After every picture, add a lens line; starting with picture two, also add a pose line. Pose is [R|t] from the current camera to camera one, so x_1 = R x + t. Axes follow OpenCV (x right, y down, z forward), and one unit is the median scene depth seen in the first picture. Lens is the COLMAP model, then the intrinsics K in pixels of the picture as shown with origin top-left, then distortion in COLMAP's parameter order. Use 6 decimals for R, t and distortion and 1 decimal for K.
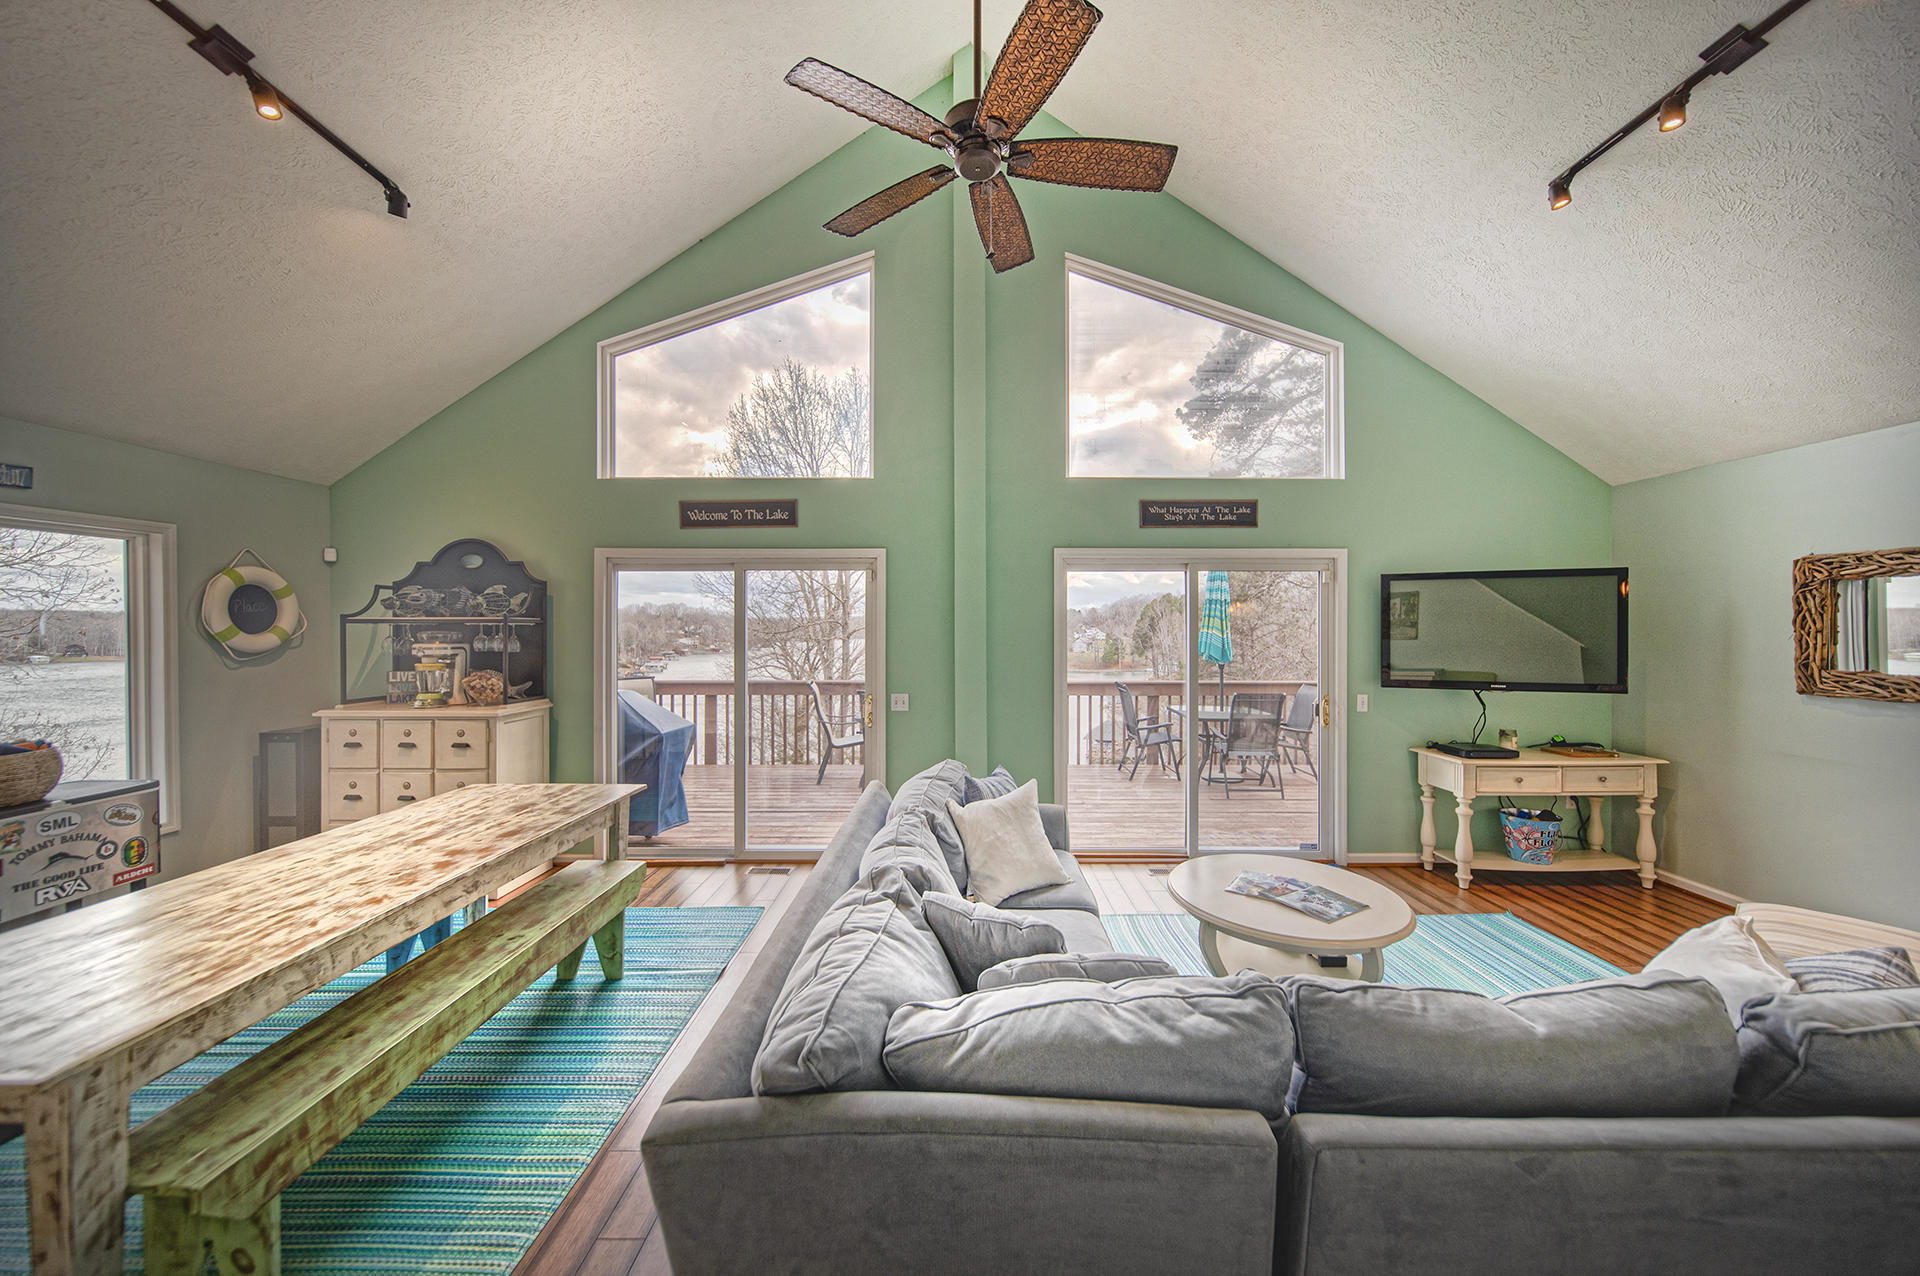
lens RADIAL K [[676.9, 0, 958.6], [0, 676.9, 629.8], [0, 0, 1]] dist [-0.001340, -0.000997]
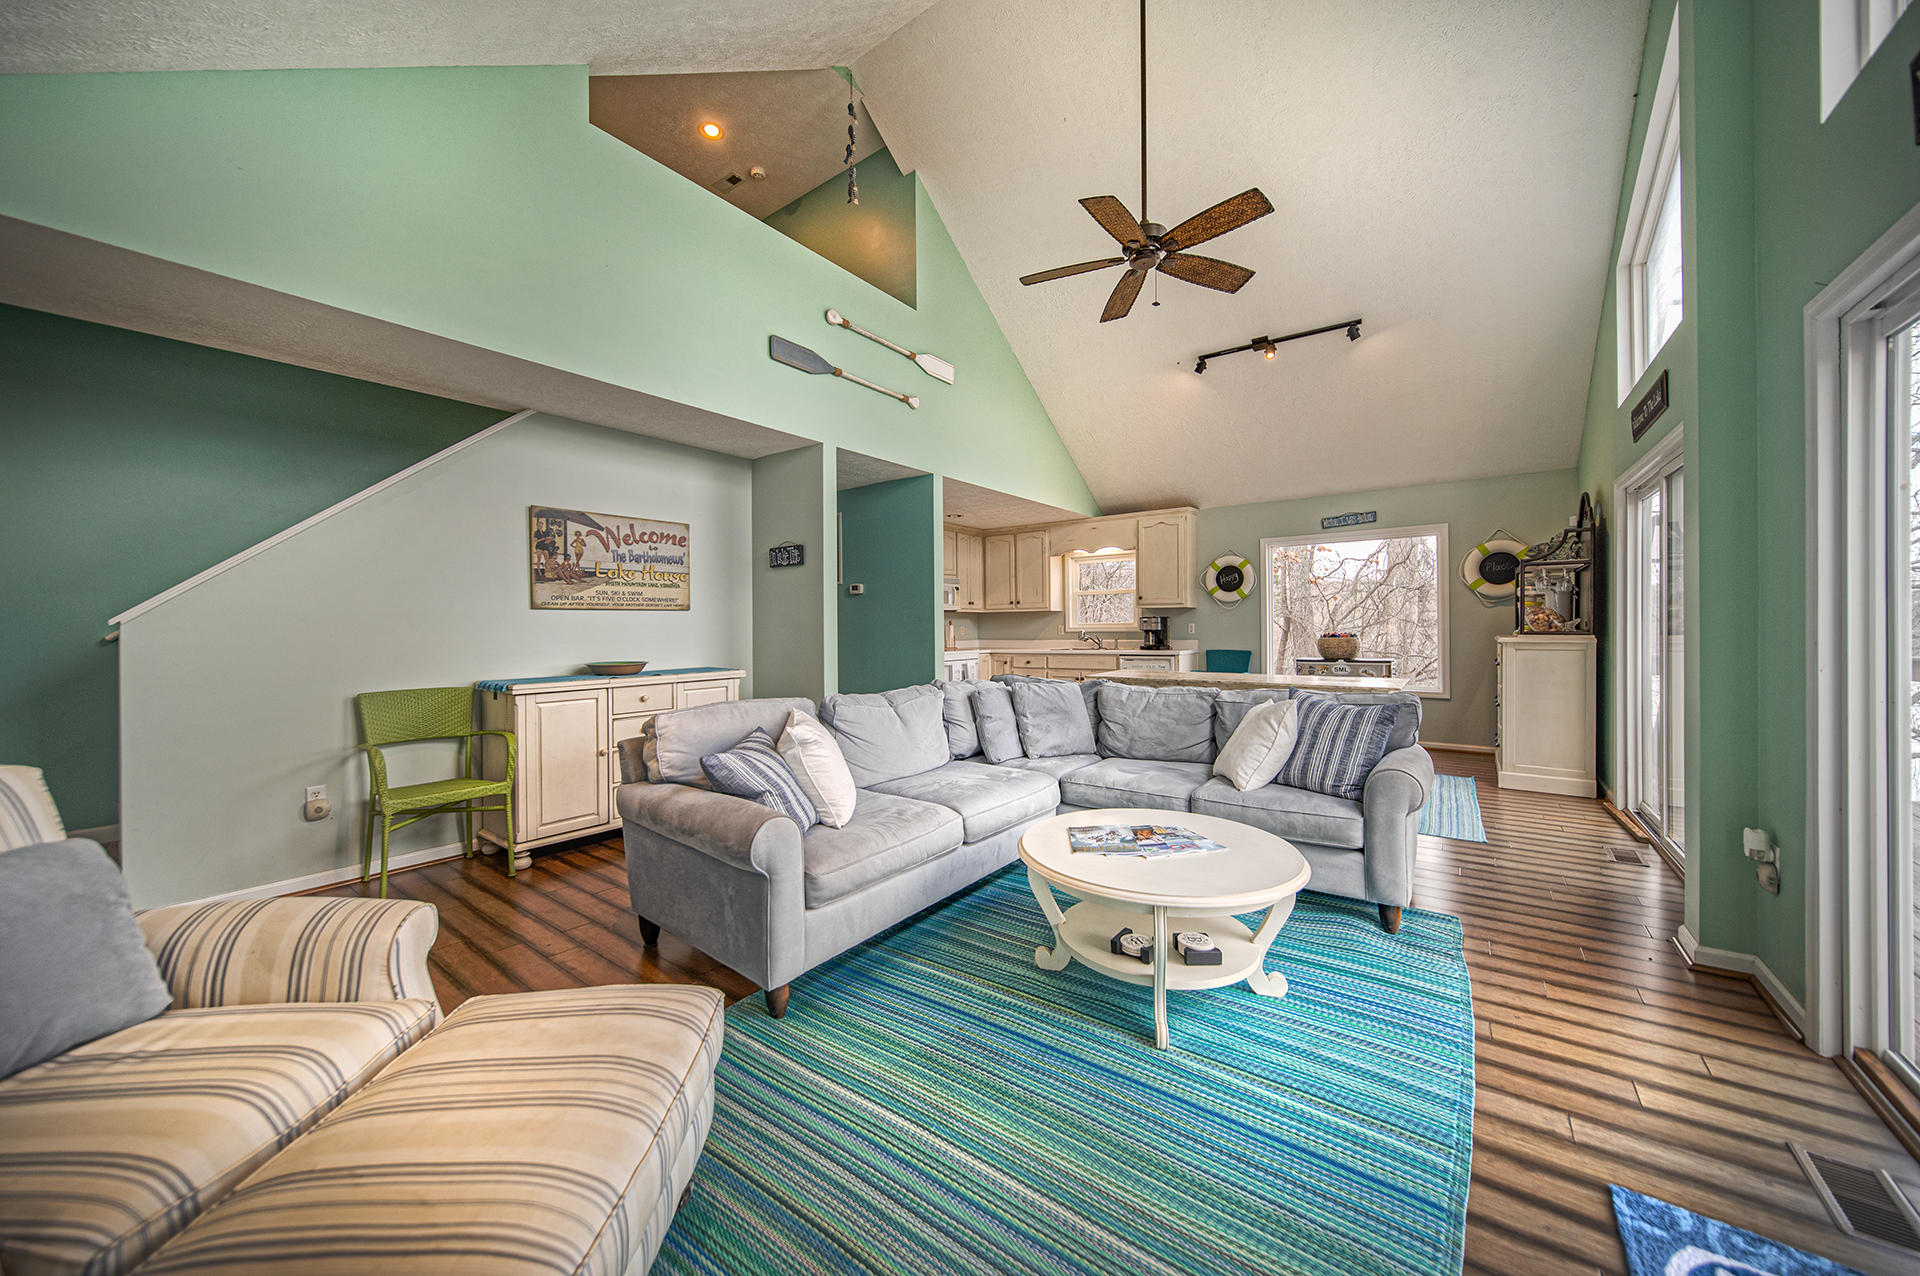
lens RADIAL K [[676.9, 0, 954.9], [0, 676.9, 628.6], [0, 0, 1]] dist [-0.001340, -0.000997]
pose [[-0.597504, 0.009490, -0.801809, 0.890237], [0.007147, 0.999953, 0.006509, 0.085142], [0.801834, -0.001842, -0.597544, 0.908031]]
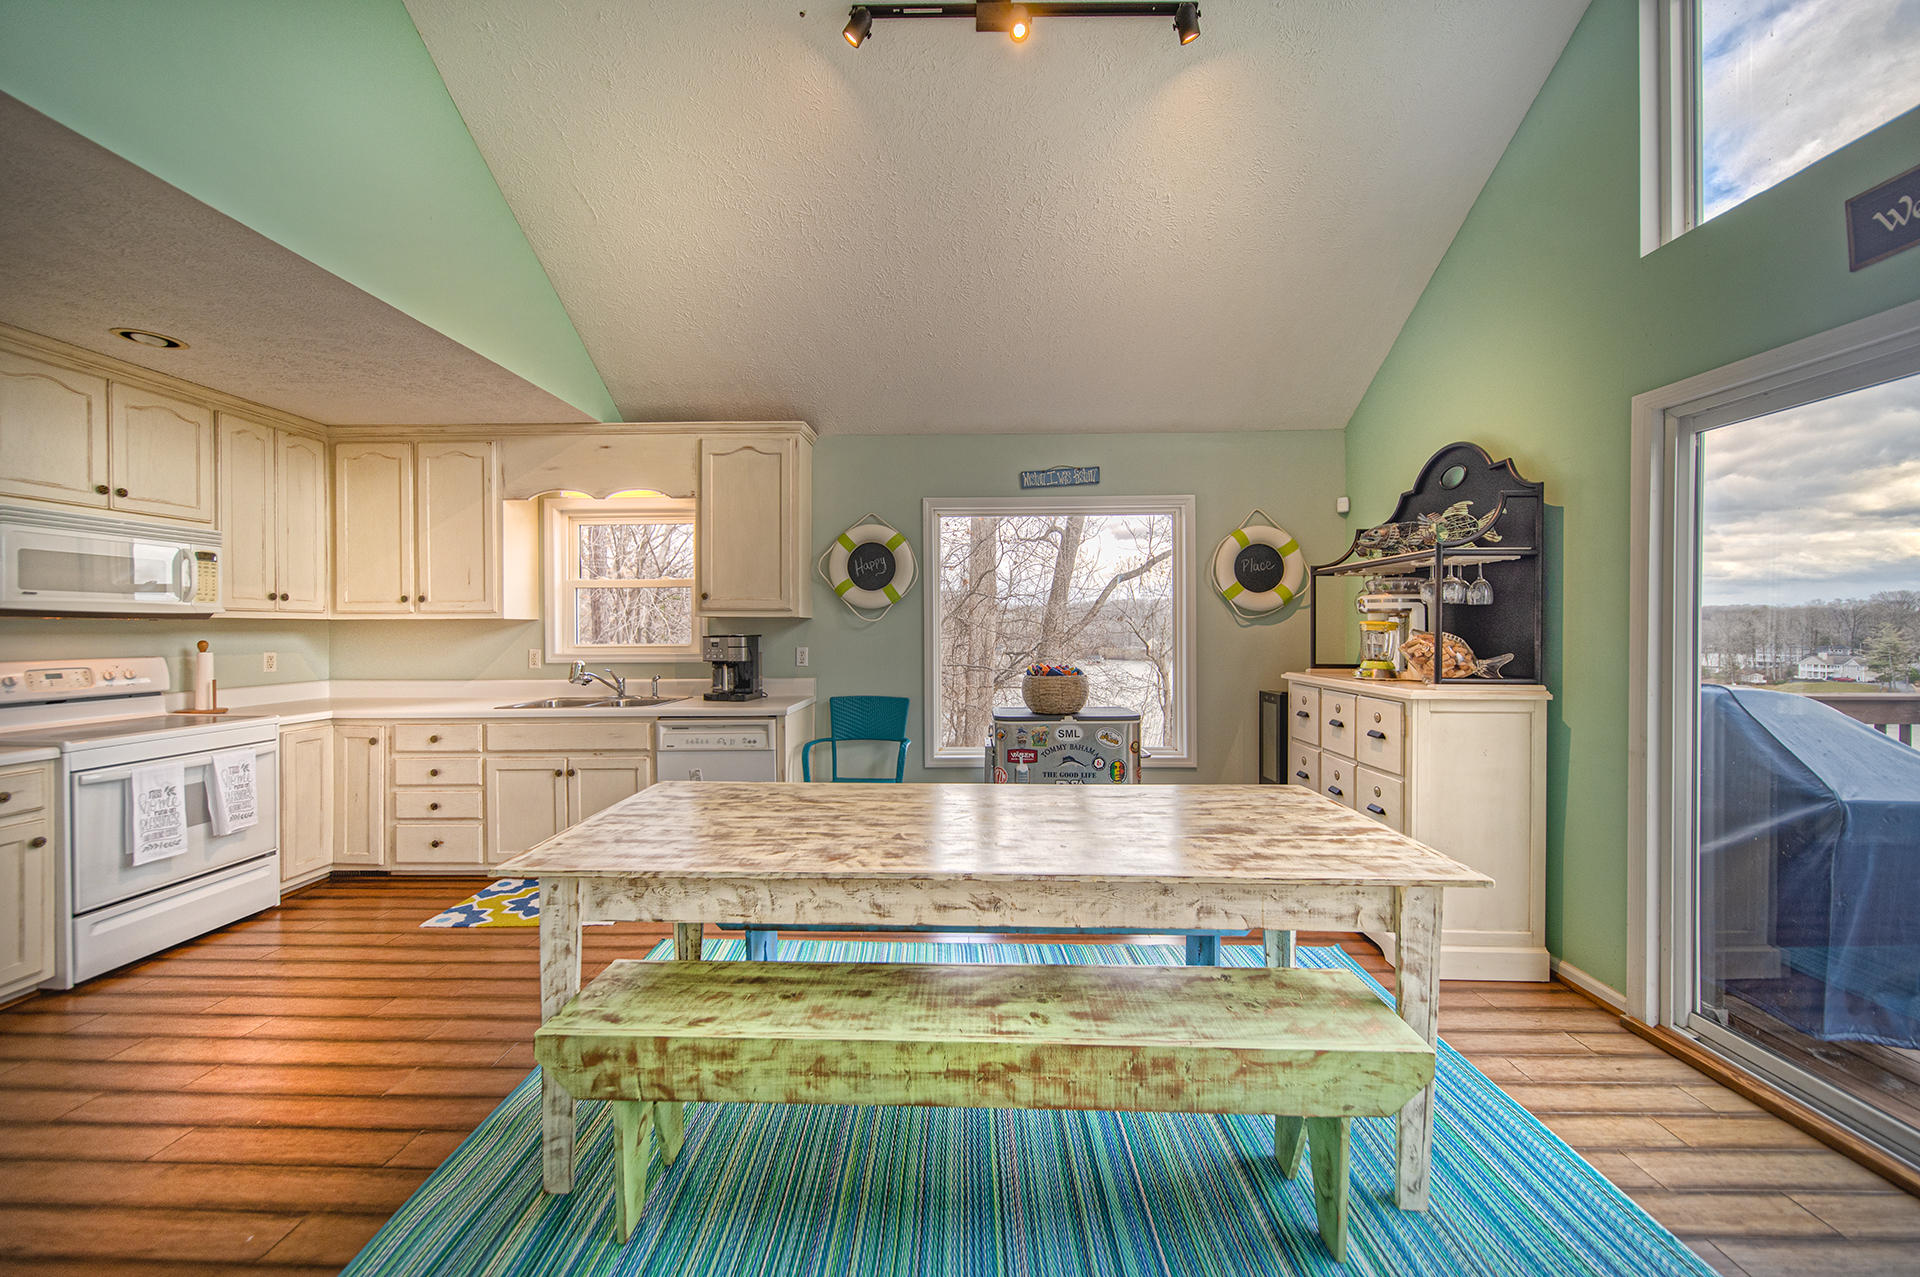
lens RADIAL K [[676.9, 0, 953.6], [0, 676.9, 632.2], [0, 0, 1]] dist [-0.001340, -0.000997]
pose [[-0.023192, 0.007024, -0.999706, -0.020364], [-0.001116, 0.999975, 0.007052, 0.057532], [0.999730, 0.001280, -0.023184, 0.554935]]
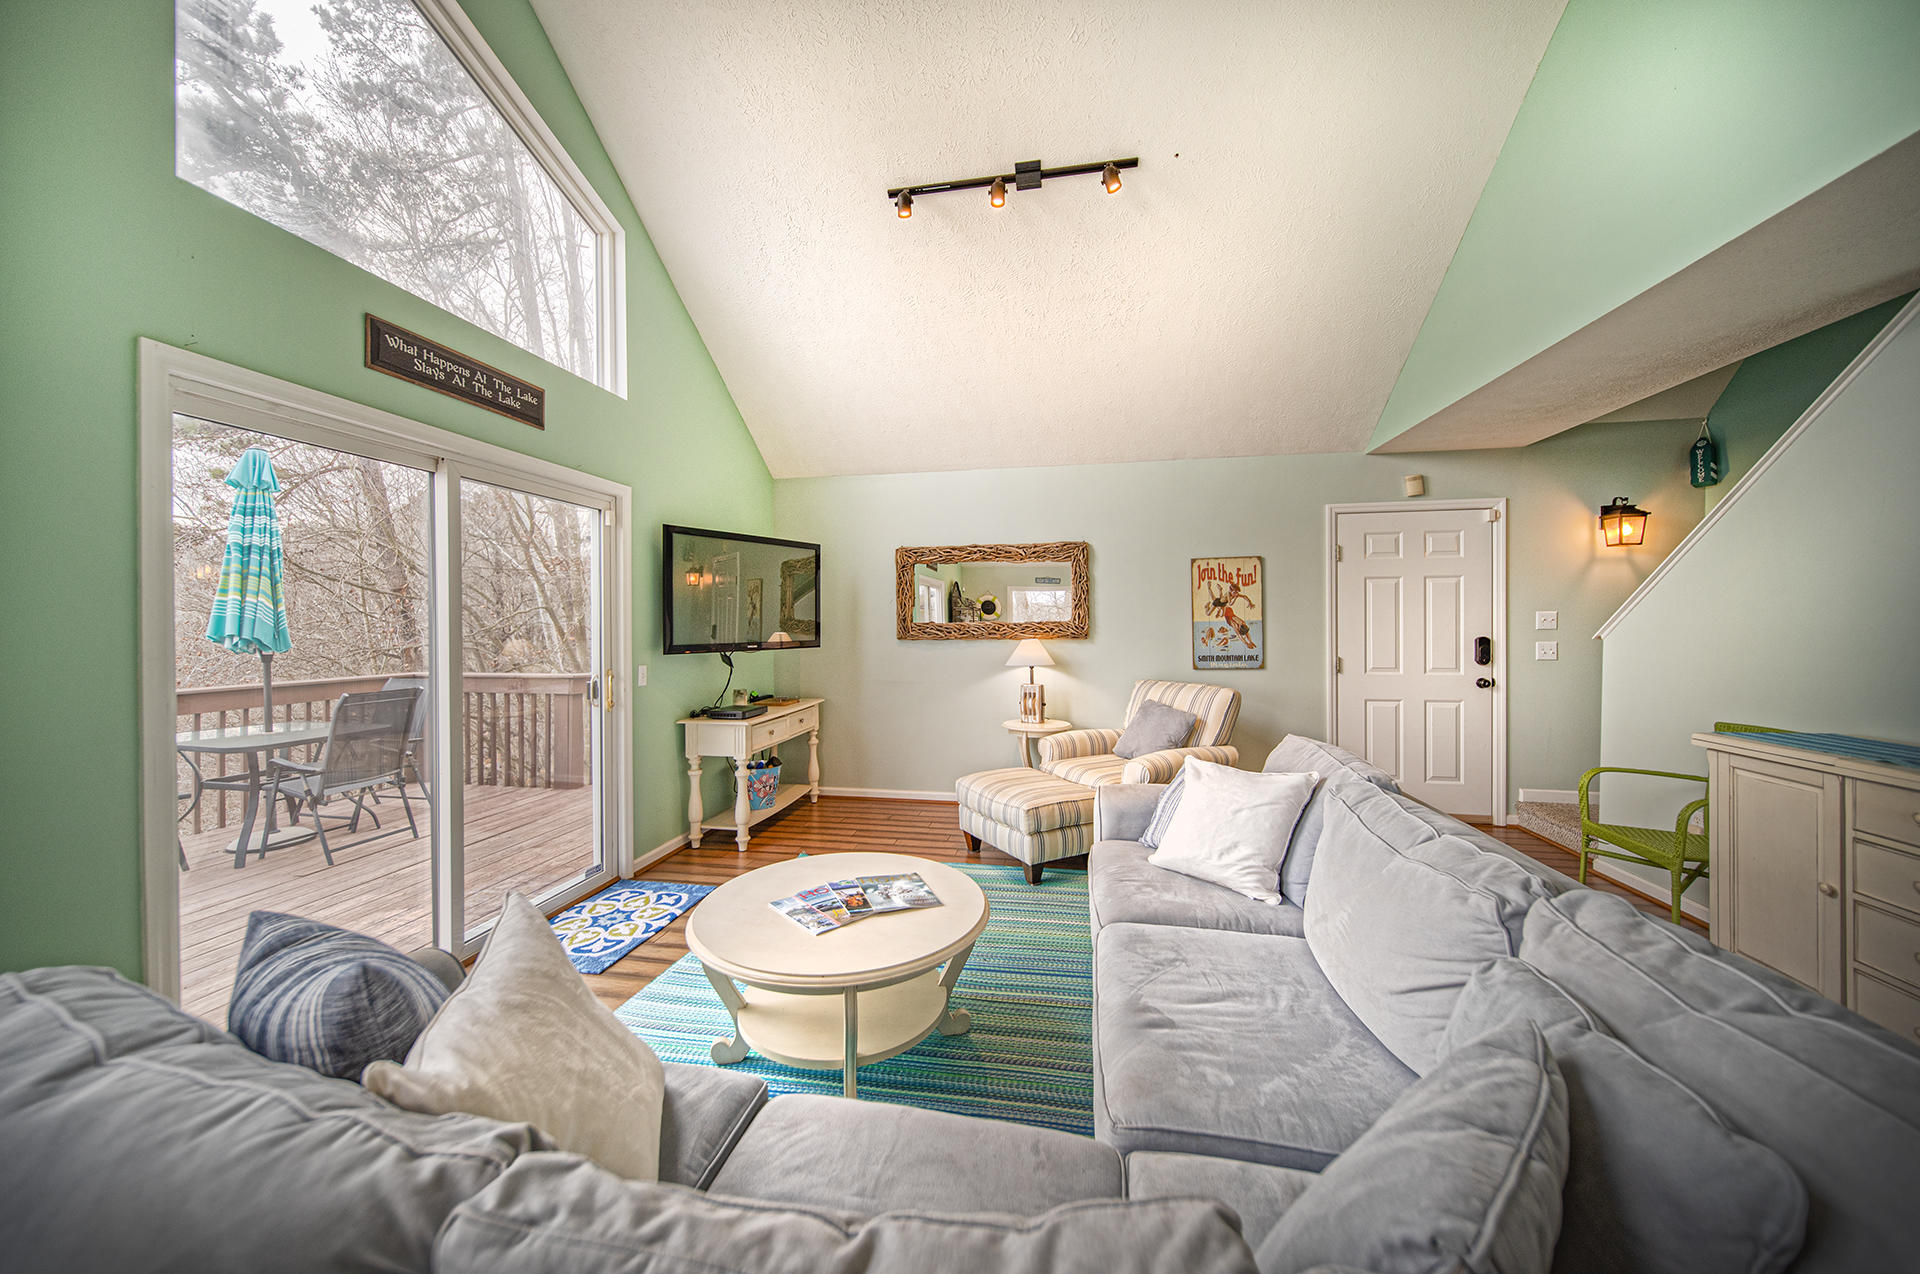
lens RADIAL K [[676.9, 0, 949.9], [0, 676.9, 625.8], [0, 0, 1]] dist [-0.001340, -0.000997]
pose [[0.184917, -0.003619, 0.982747, -0.172022], [0.009185, 0.999956, 0.001954, 0.053752], [-0.982711, 0.008665, 0.184943, 0.520096]]
